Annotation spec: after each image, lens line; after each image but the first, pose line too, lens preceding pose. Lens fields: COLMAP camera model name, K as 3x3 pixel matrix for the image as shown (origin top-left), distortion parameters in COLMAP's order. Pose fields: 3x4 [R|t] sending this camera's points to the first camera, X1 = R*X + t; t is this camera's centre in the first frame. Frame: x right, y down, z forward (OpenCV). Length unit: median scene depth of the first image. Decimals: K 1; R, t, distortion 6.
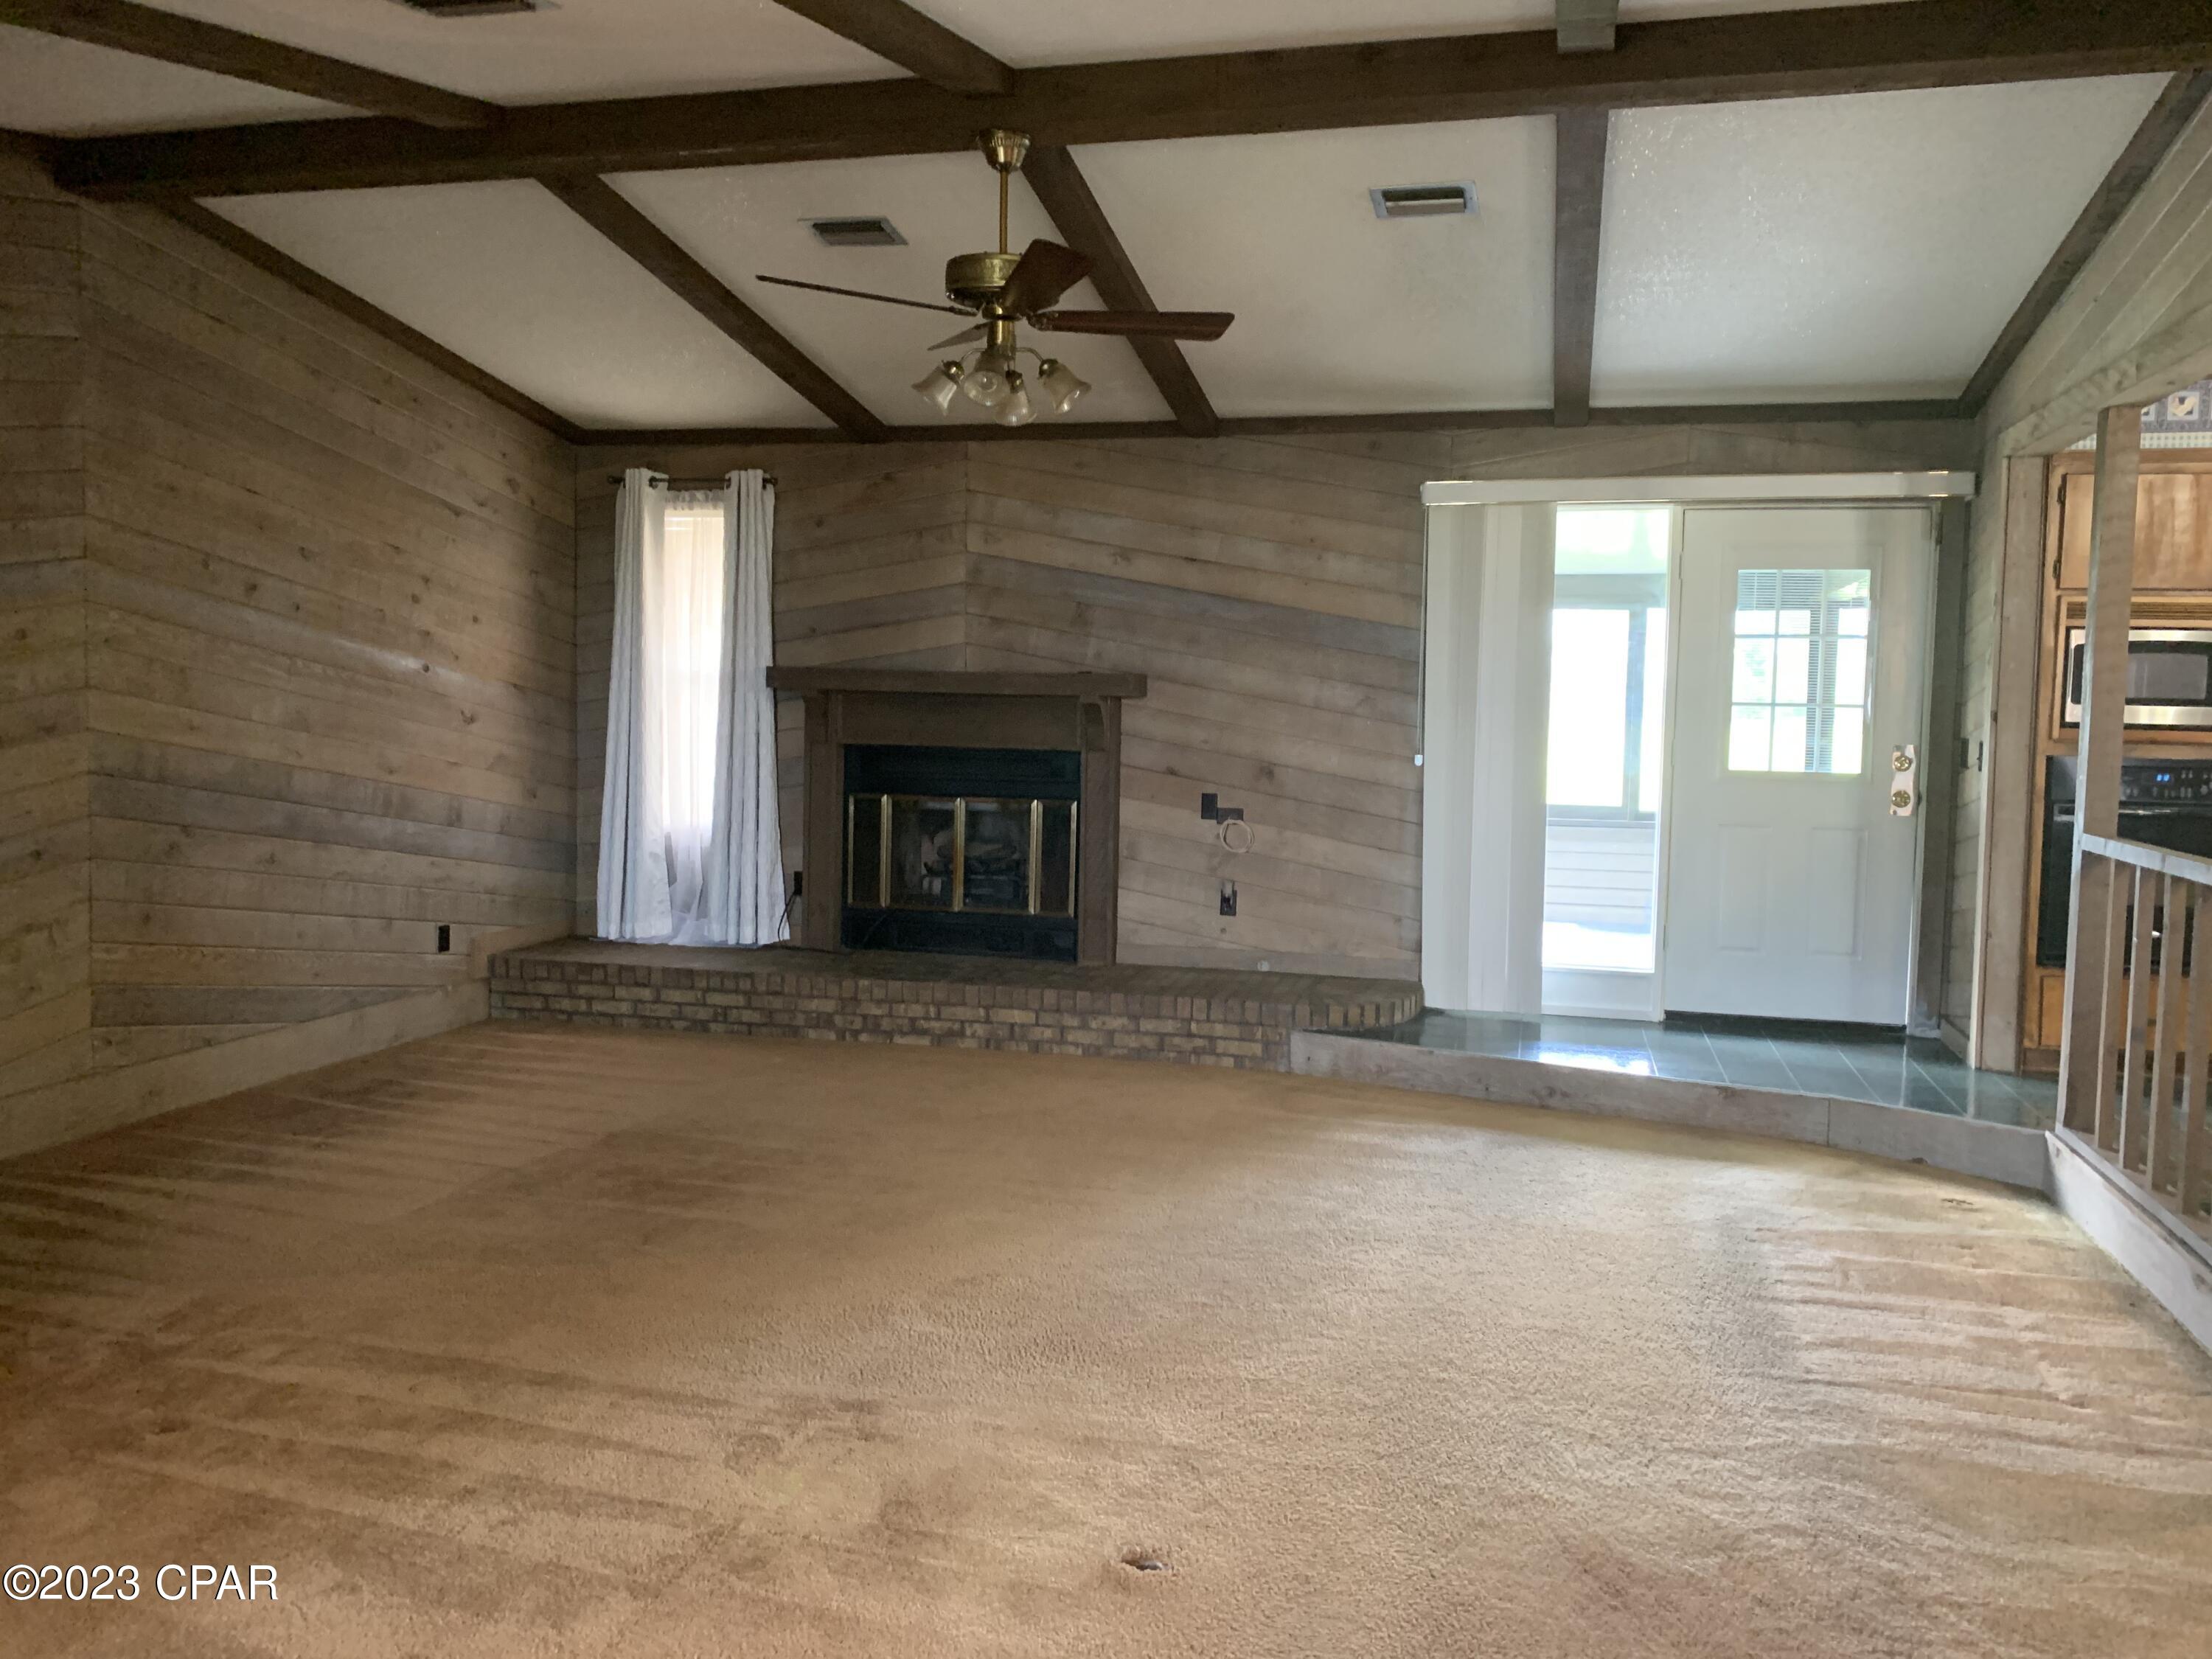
lens RADIAL K [[1697.6, 0, 1127.1], [0, 1697.6, 815.1], [0, 0, 1]] dist [0.057597, -0.065303]
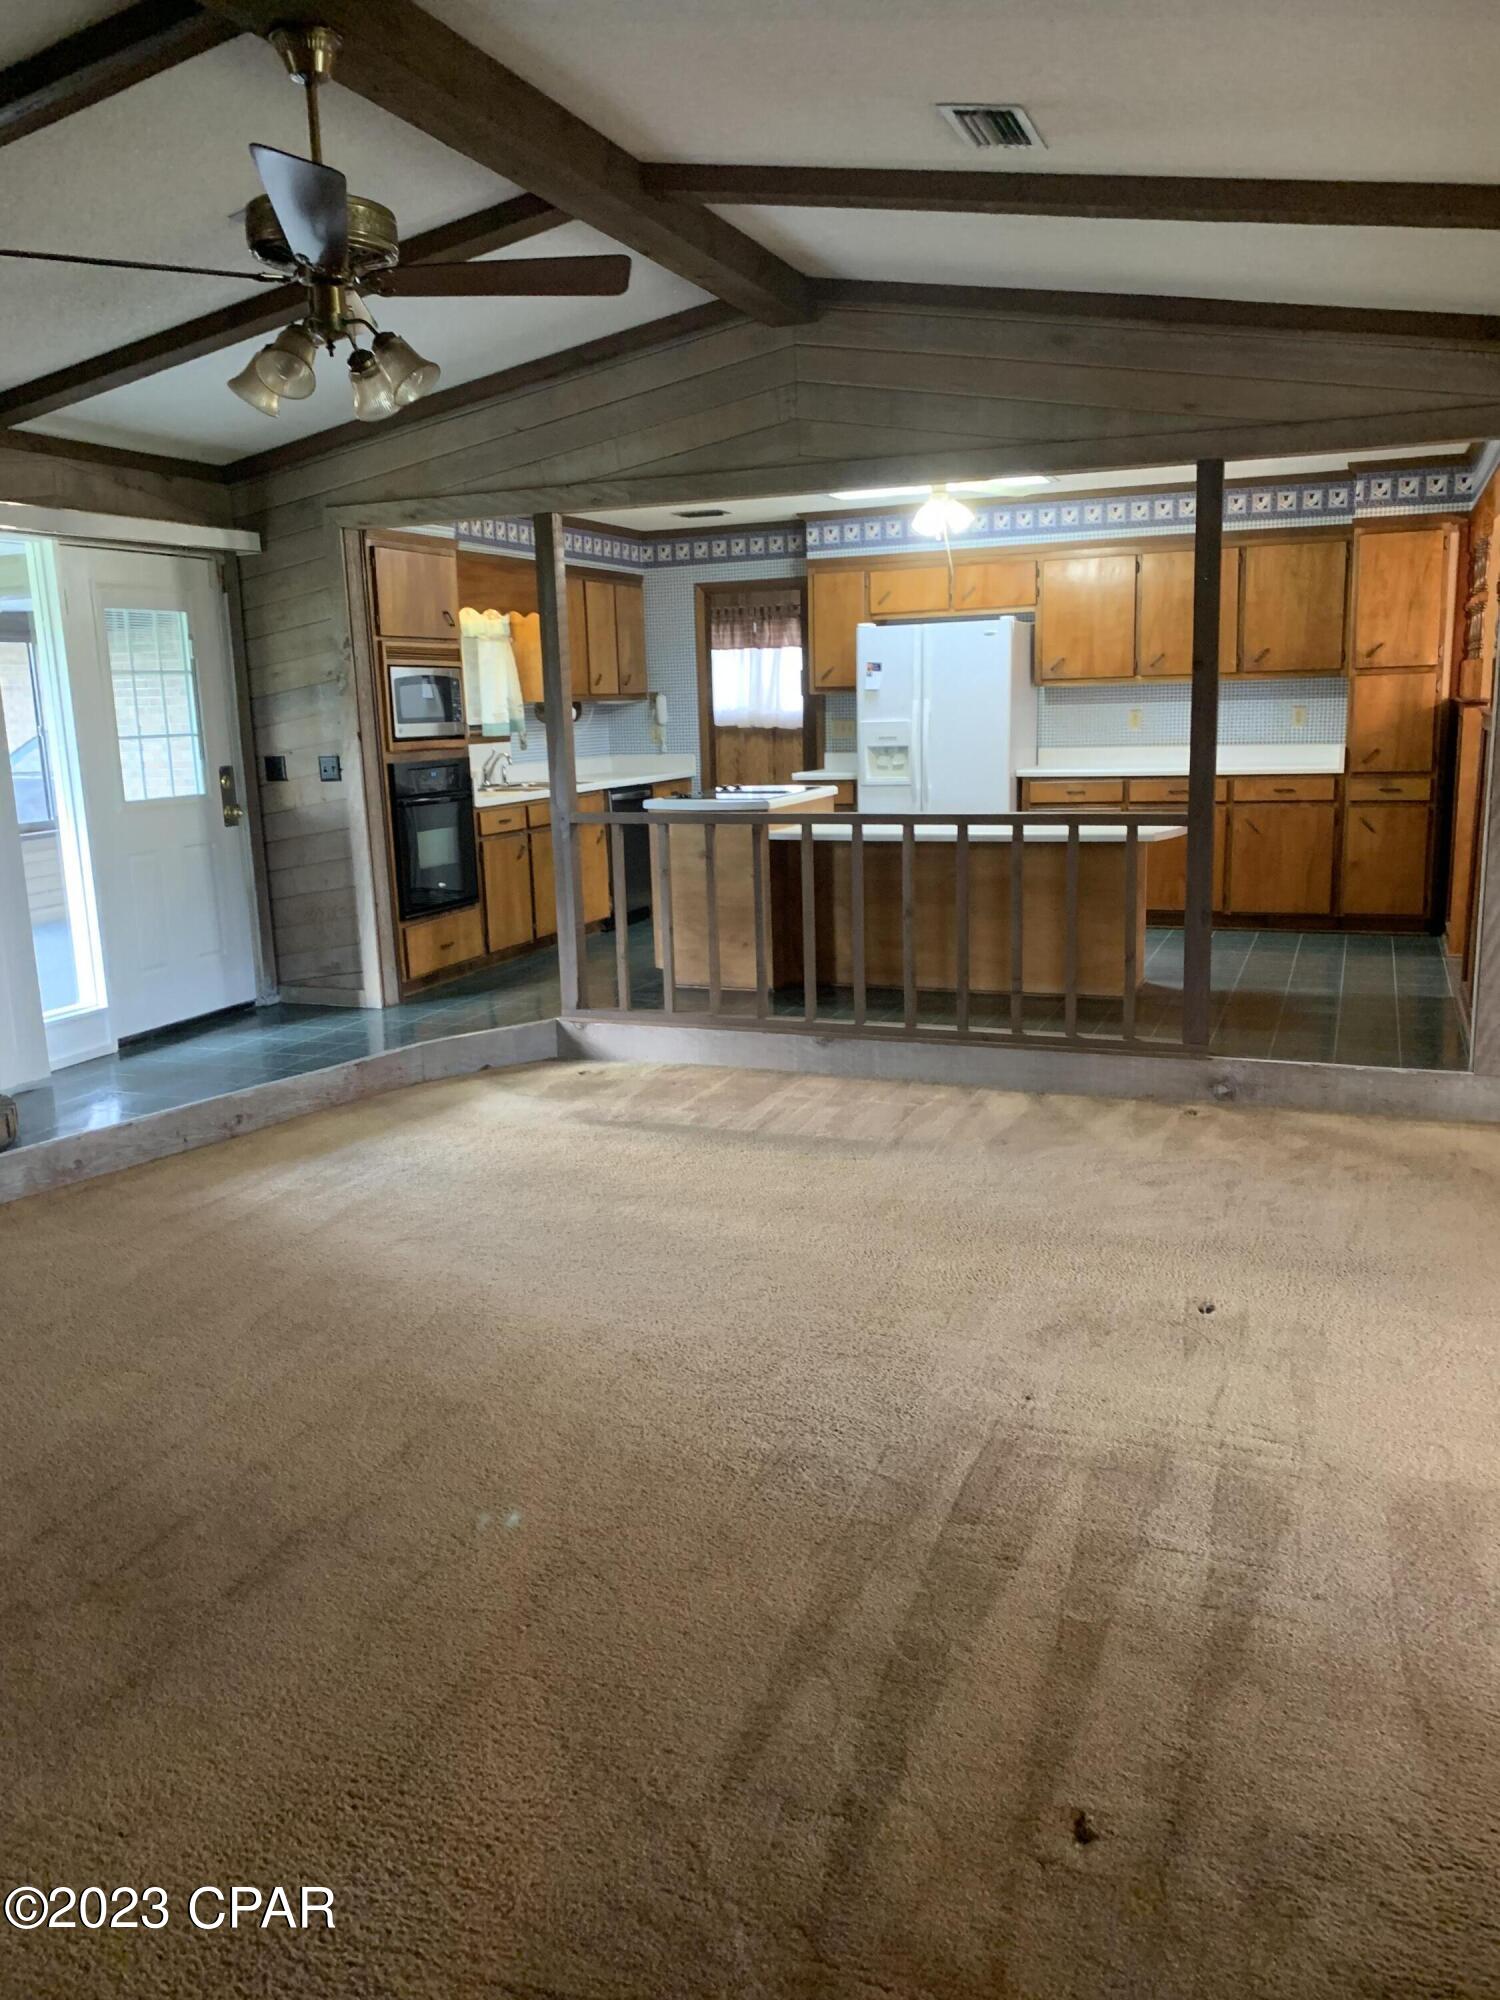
lens RADIAL K [[1534.9, 0, 757.6], [0, 1534.9, 1007.2], [0, 0, 1]] dist [0.057597, -0.065303]
pose [[0.133056, -0.222434, 0.965826, -0.589768], [0.101160, 0.972449, 0.210023, -0.069516], [-0.985932, 0.069758, 0.151892, 0.519637]]
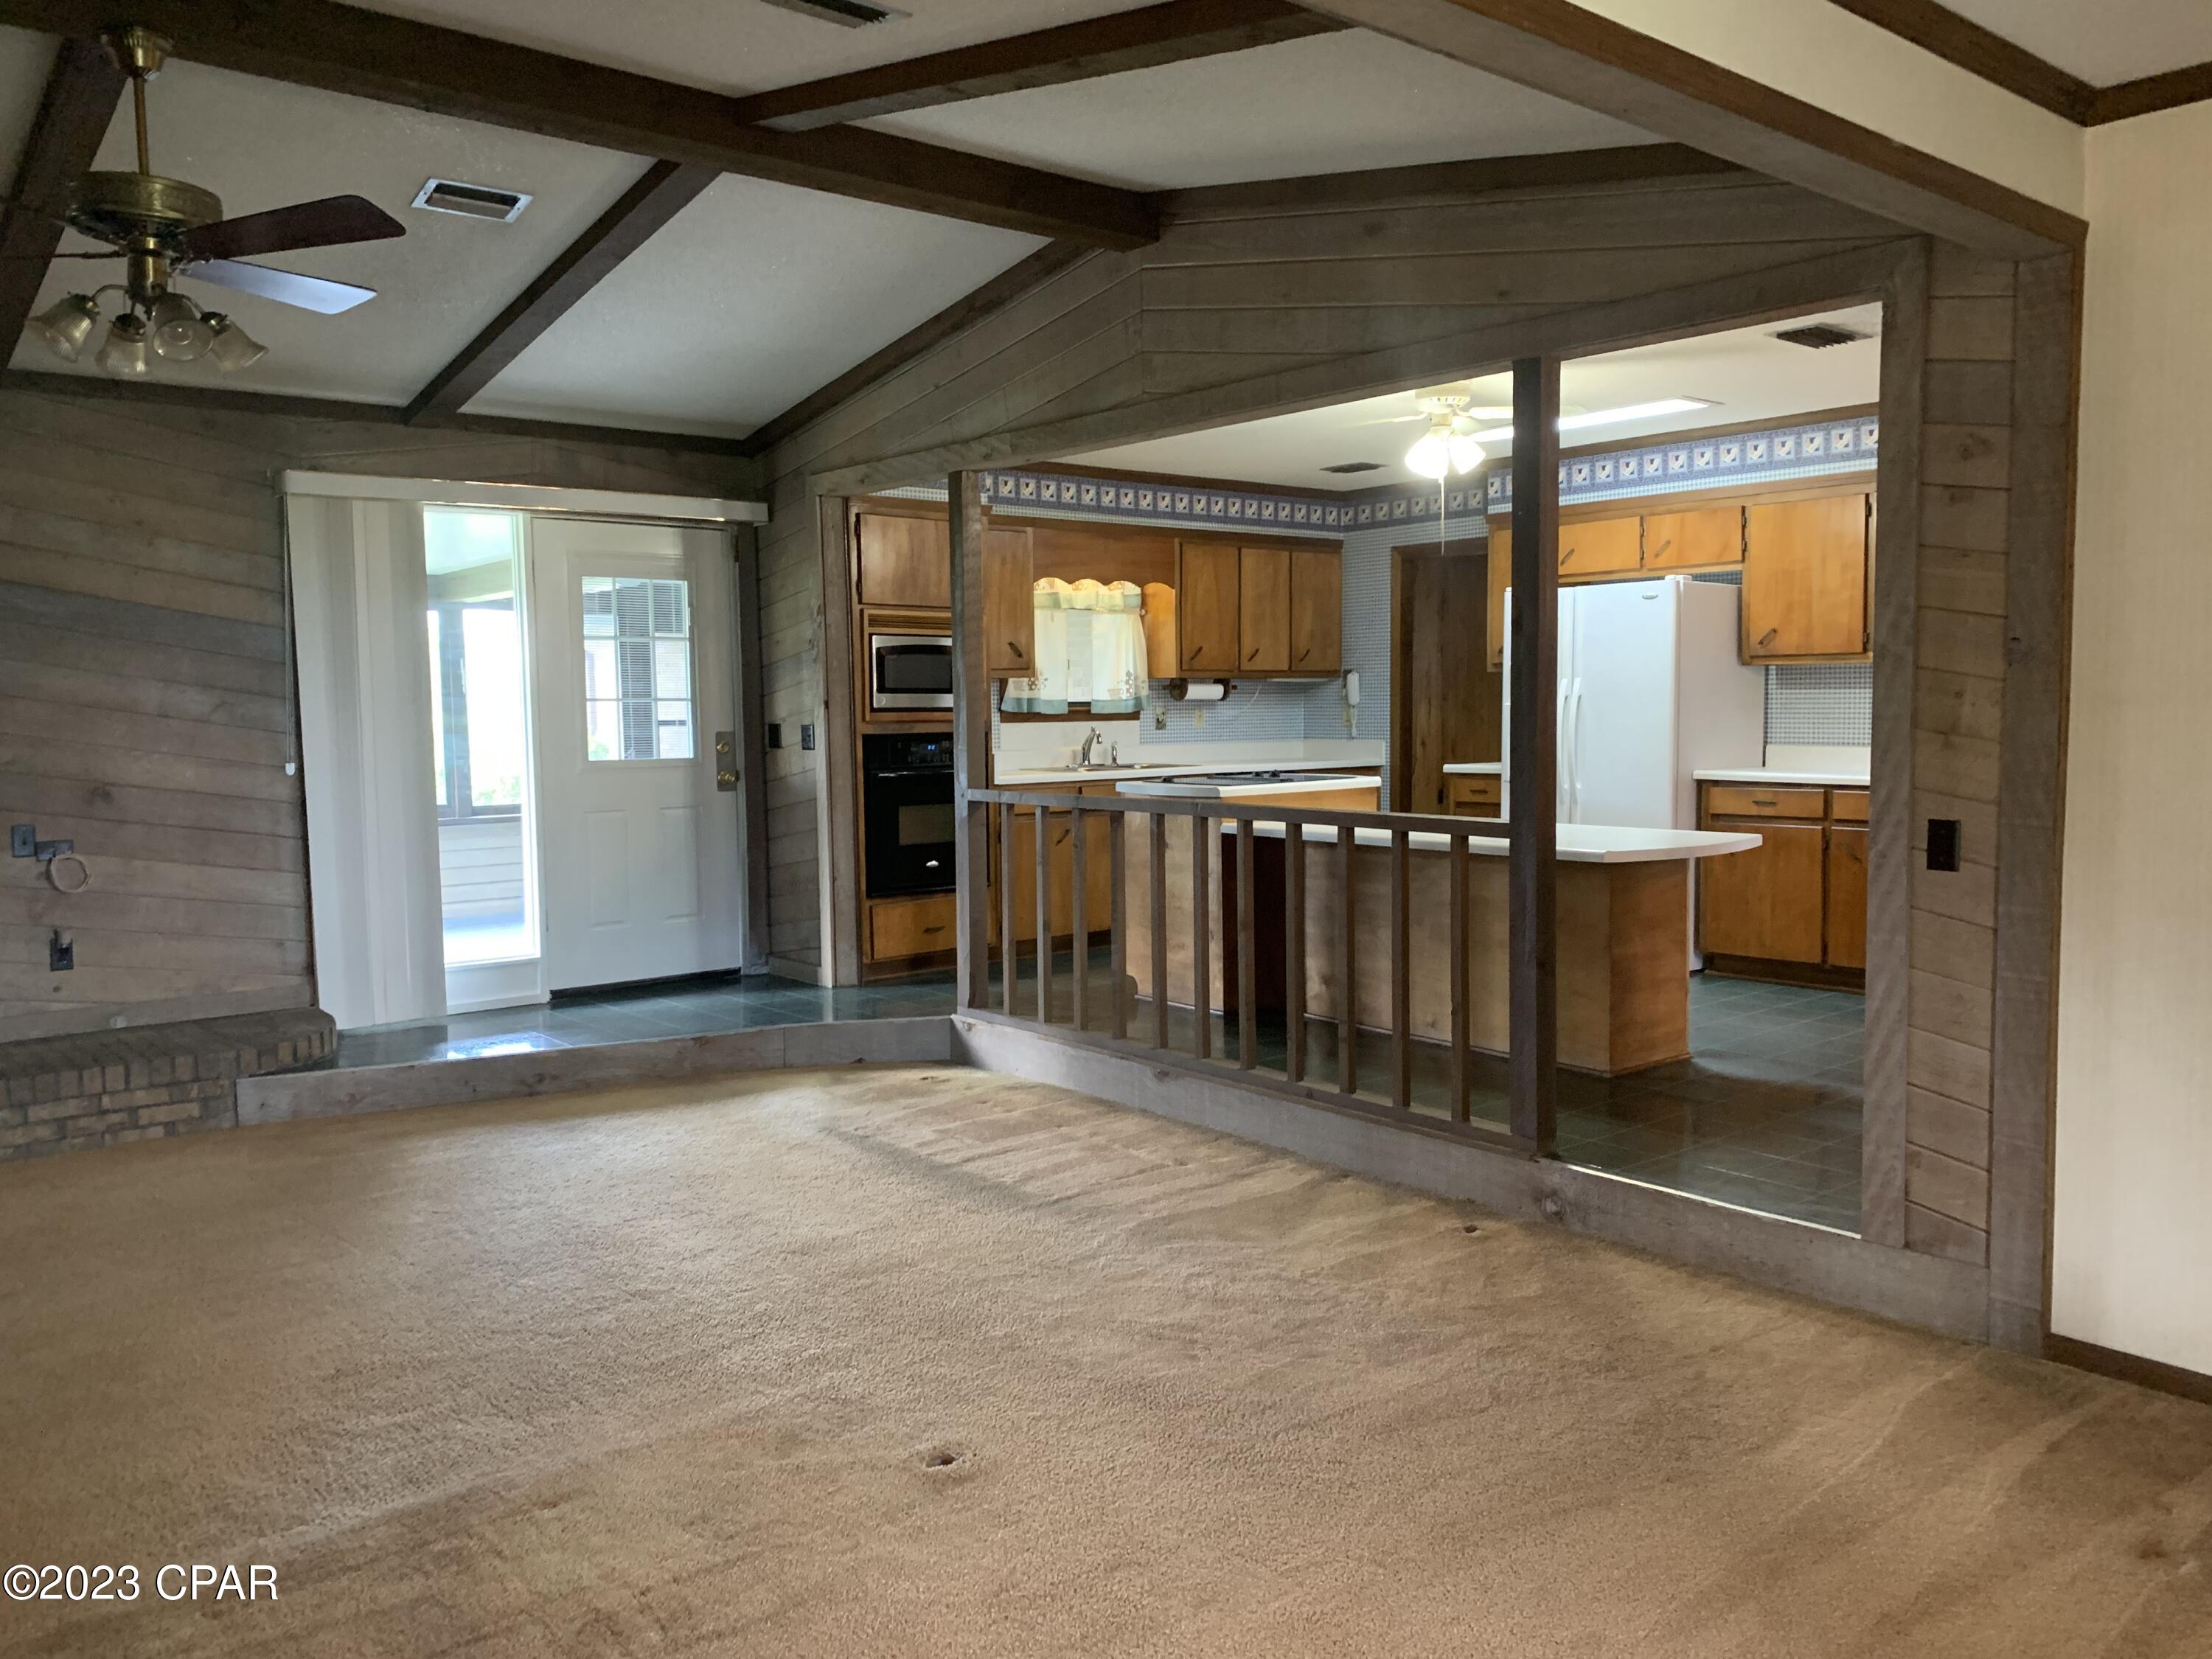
lens RADIAL K [[1697.6, 0, 1101.0], [0, 1697.6, 833.8], [0, 0, 1]] dist [0.057597, -0.065303]
pose [[0.589694, -0.090309, 0.802562, -0.359954], [0.079654, 0.995387, 0.053479, -0.013446], [-0.803689, 0.032391, 0.594167, 0.102226]]
